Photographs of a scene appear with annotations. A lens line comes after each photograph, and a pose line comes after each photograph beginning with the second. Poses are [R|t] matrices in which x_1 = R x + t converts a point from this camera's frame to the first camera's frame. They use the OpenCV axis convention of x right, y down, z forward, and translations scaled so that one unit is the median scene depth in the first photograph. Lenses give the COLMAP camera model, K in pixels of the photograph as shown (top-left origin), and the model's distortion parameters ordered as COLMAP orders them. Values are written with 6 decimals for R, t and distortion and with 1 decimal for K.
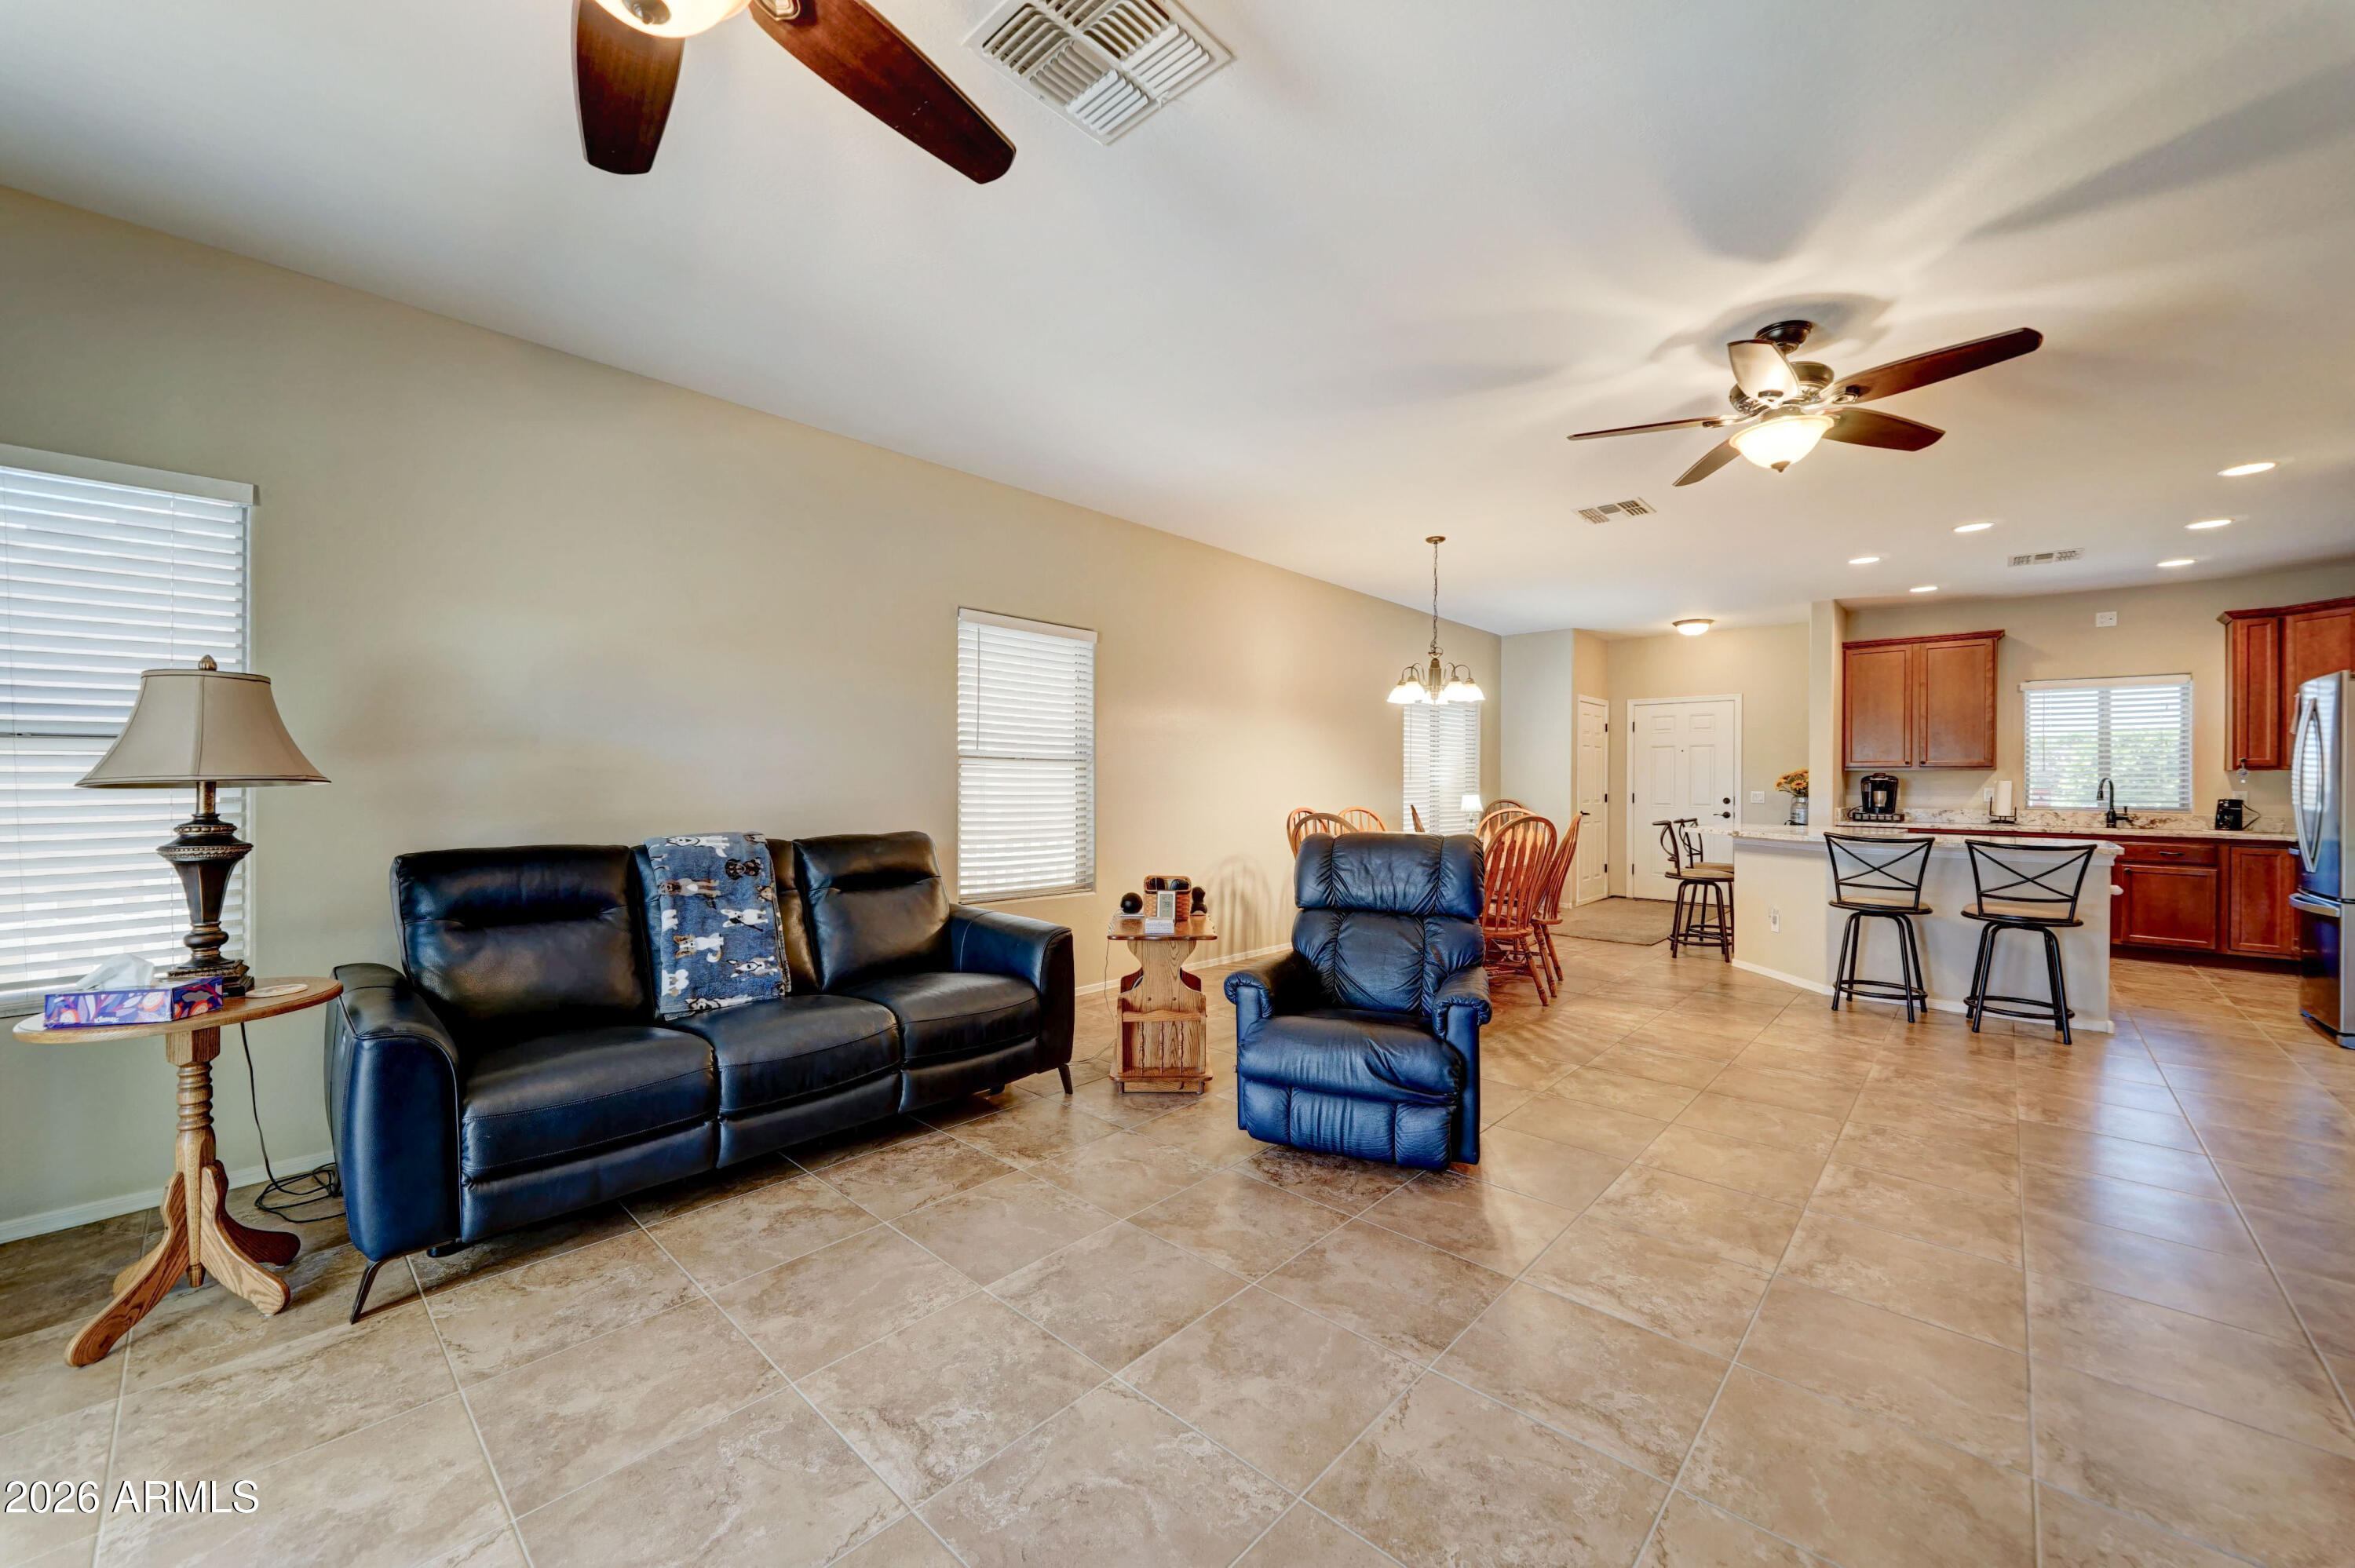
lens RADIAL K [[887.3, 0, 1191.7], [0, 887.3, 783.7], [0, 0, 1]] dist [-0.002219, 0.000189]
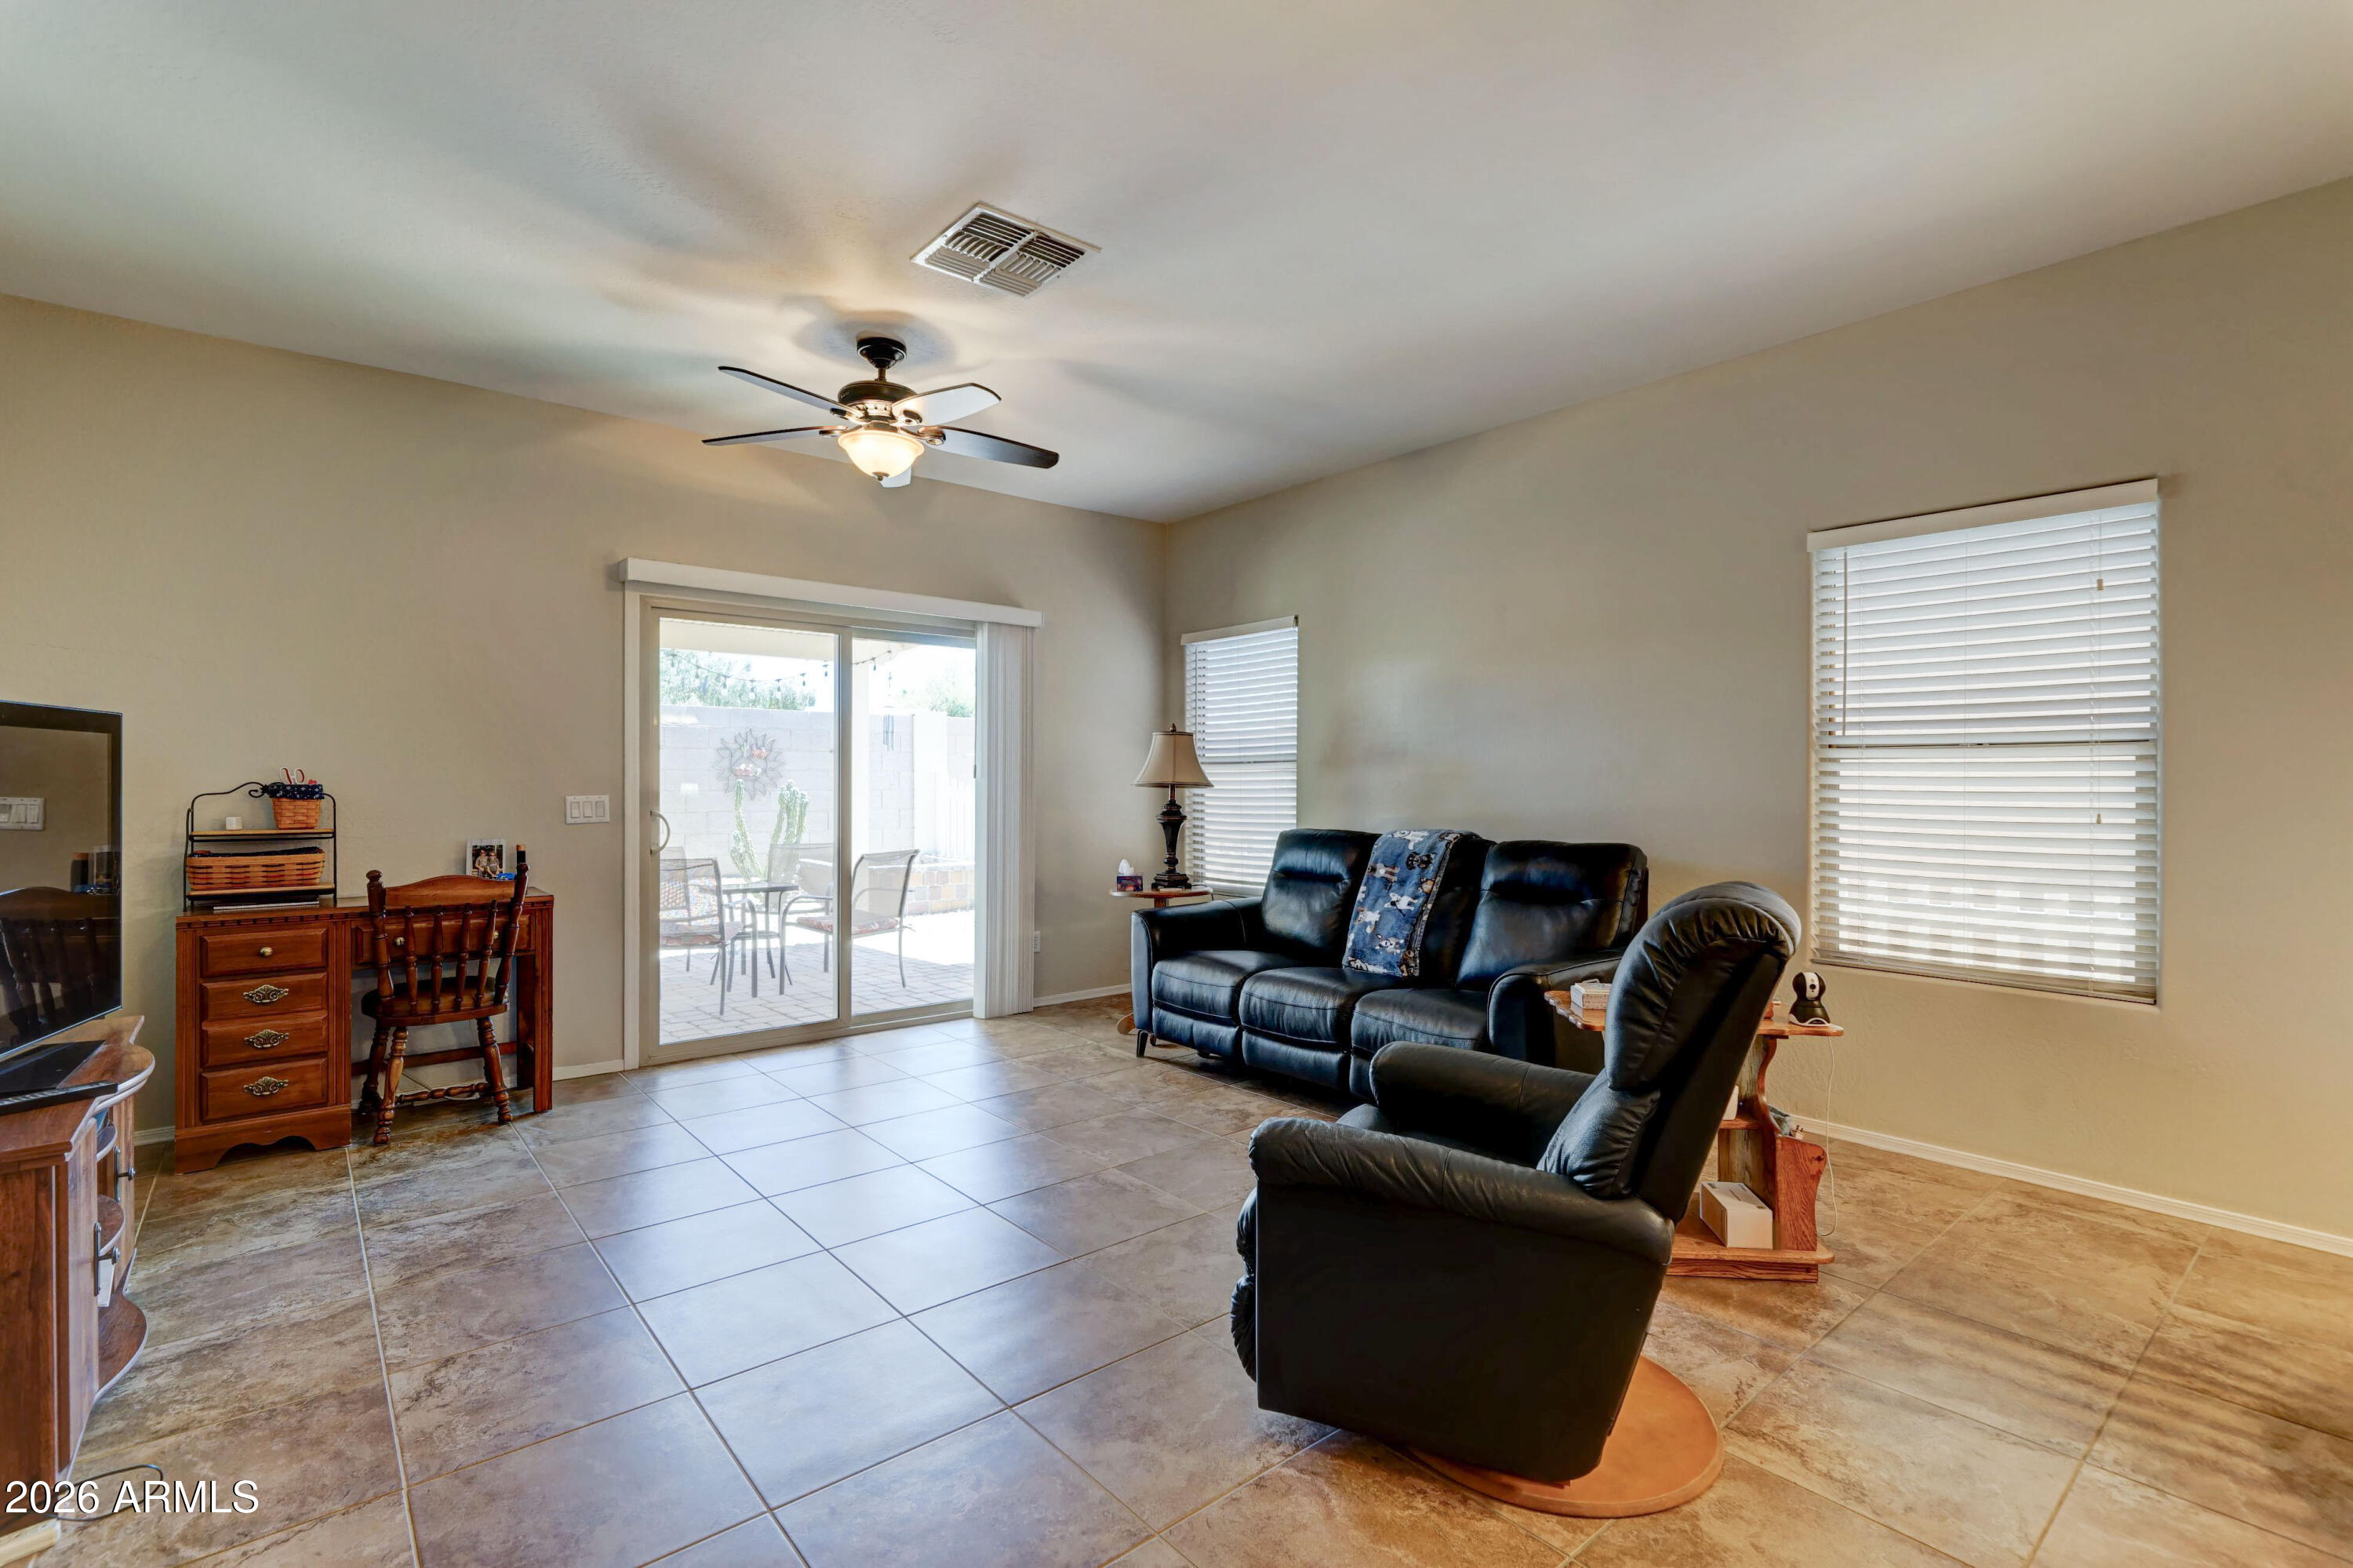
lens RADIAL K [[1078.6, 0, 1182.0], [0, 1078.6, 786.9], [0, 0, 1]] dist [0.011511, -0.001023]
pose [[-0.131213, -0.002020, -0.991352, 0.734738], [-0.002996, 0.999994, -0.001641, 0.003681], [0.991350, 0.002755, -0.131218, 0.718962]]
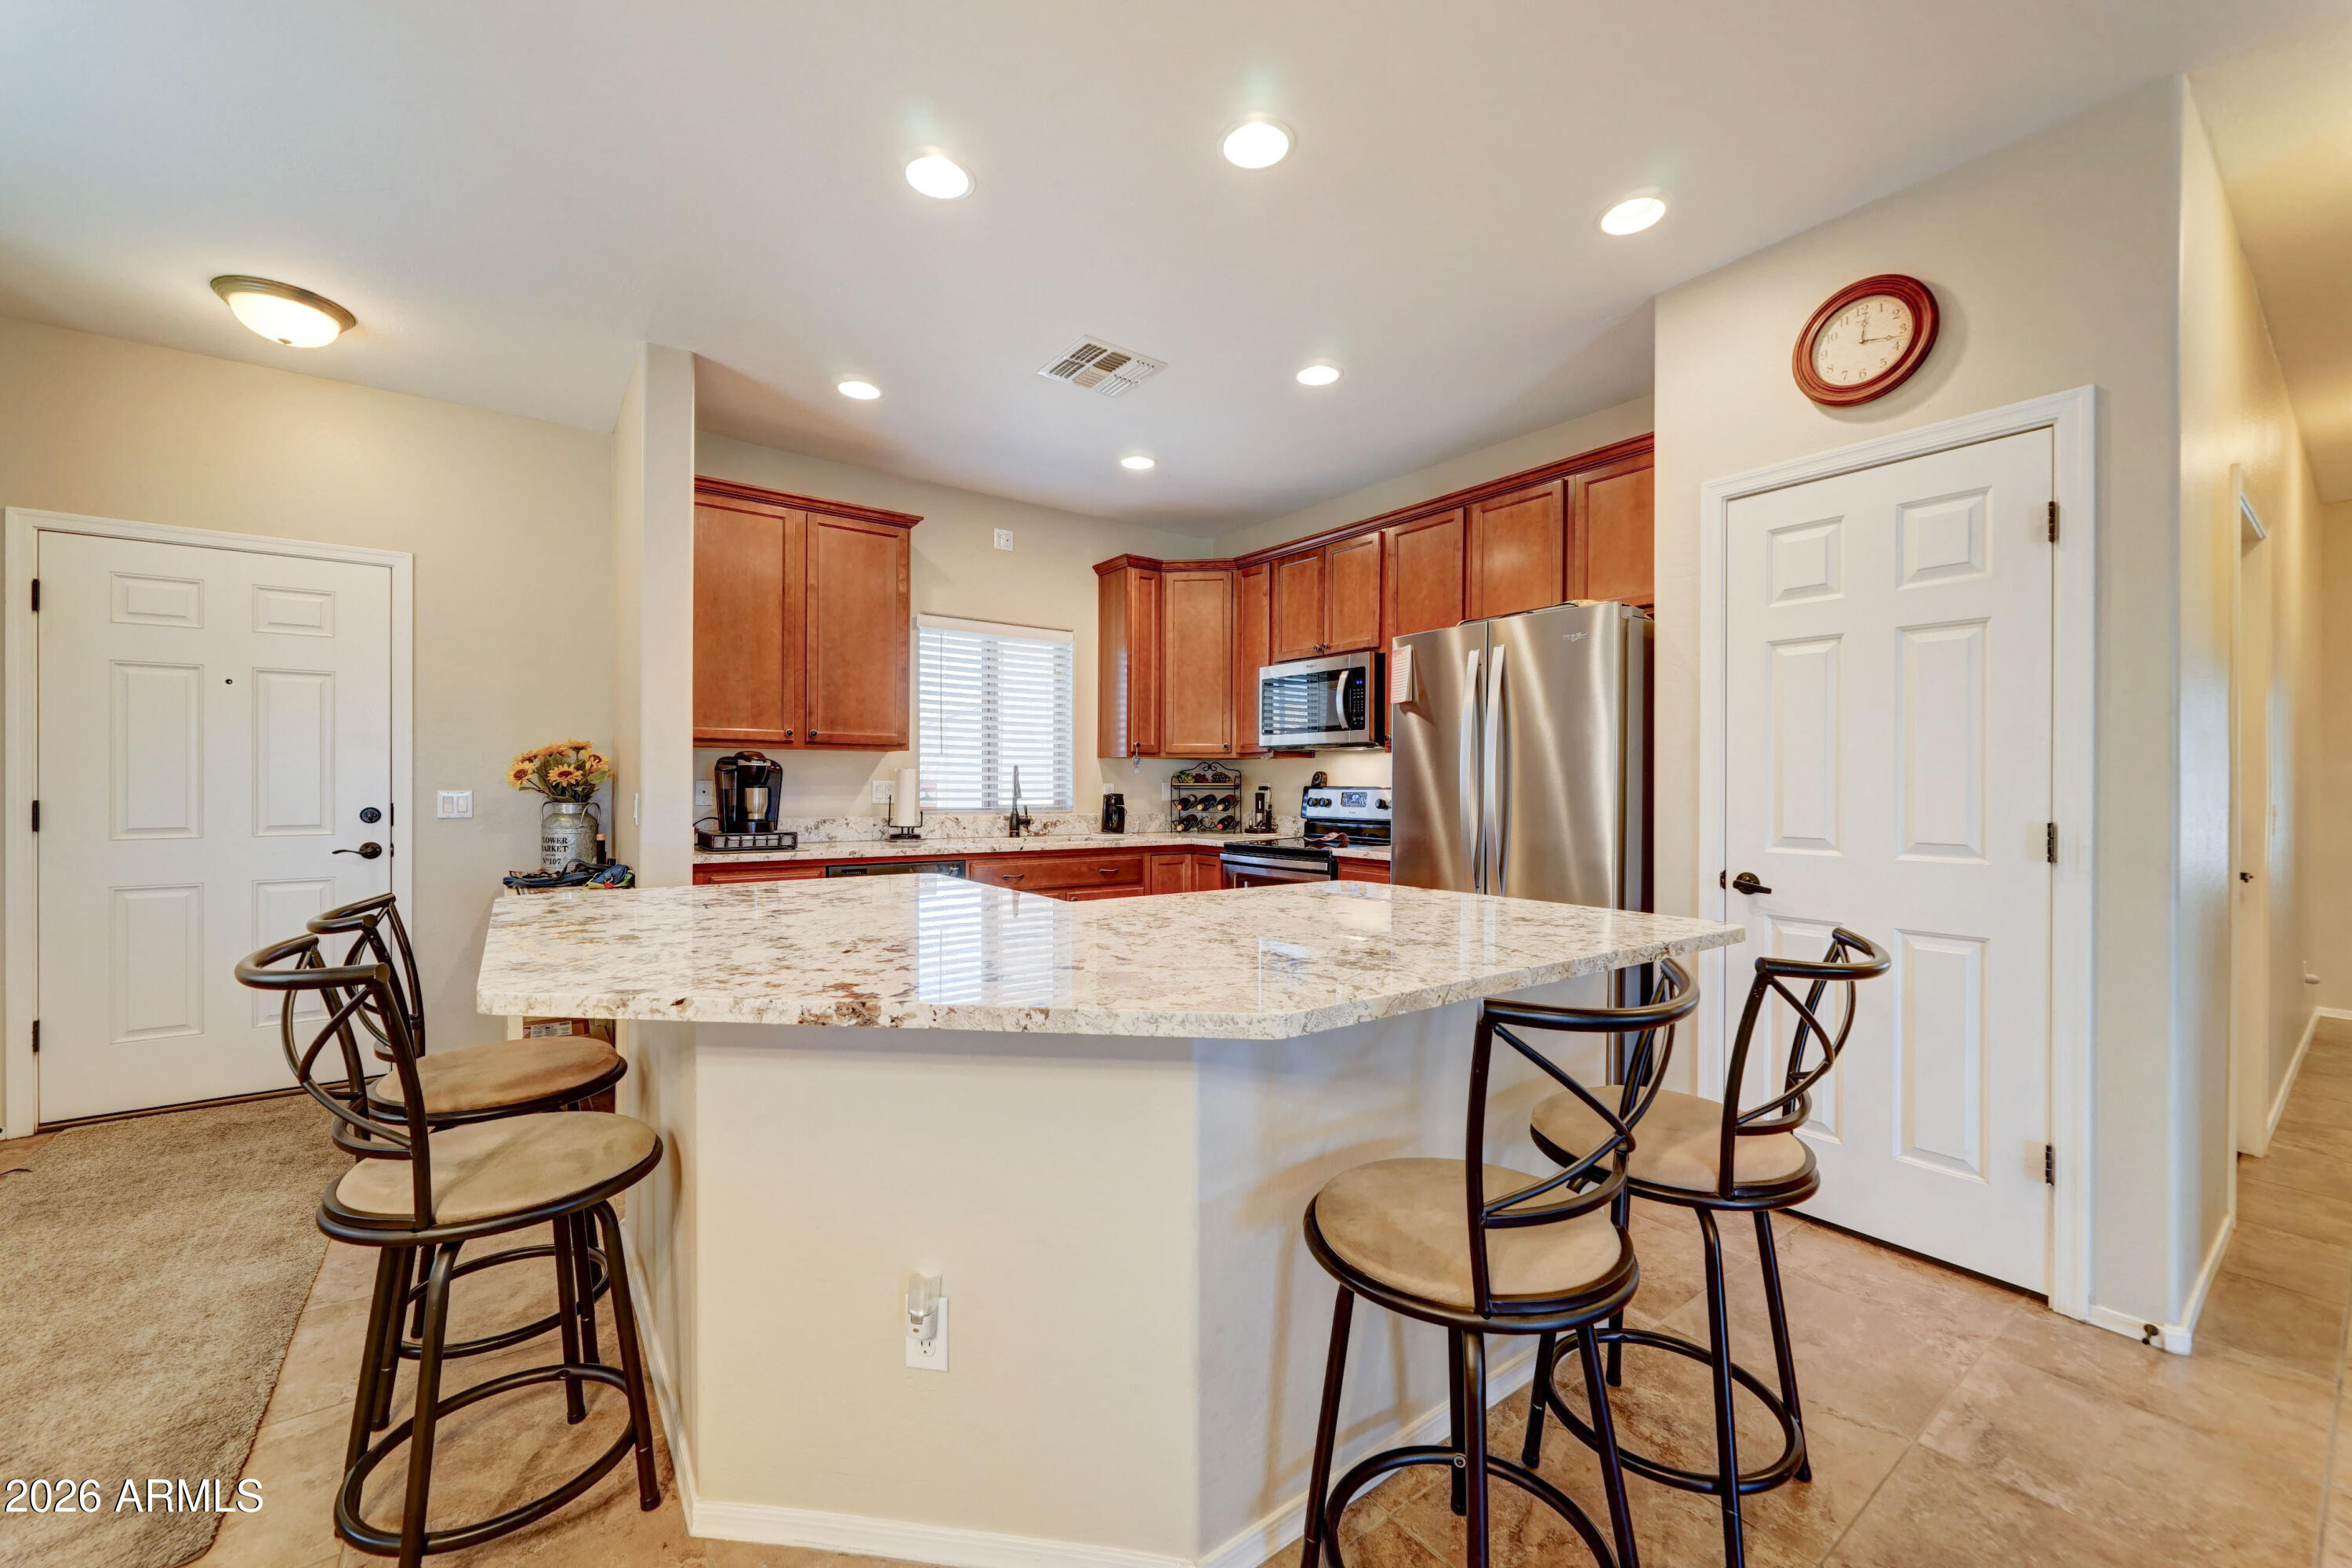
lens RADIAL K [[945.8, 0, 1177.1], [0, 945.8, 779.8], [0, 0, 1]] dist [0.002045, 0.000549]
pose [[0.192975, -0.005273, 0.981189, 0.579263], [-0.002851, 0.999978, 0.005935, -0.000372], [-0.981199, -0.003943, 0.192956, 1.282263]]
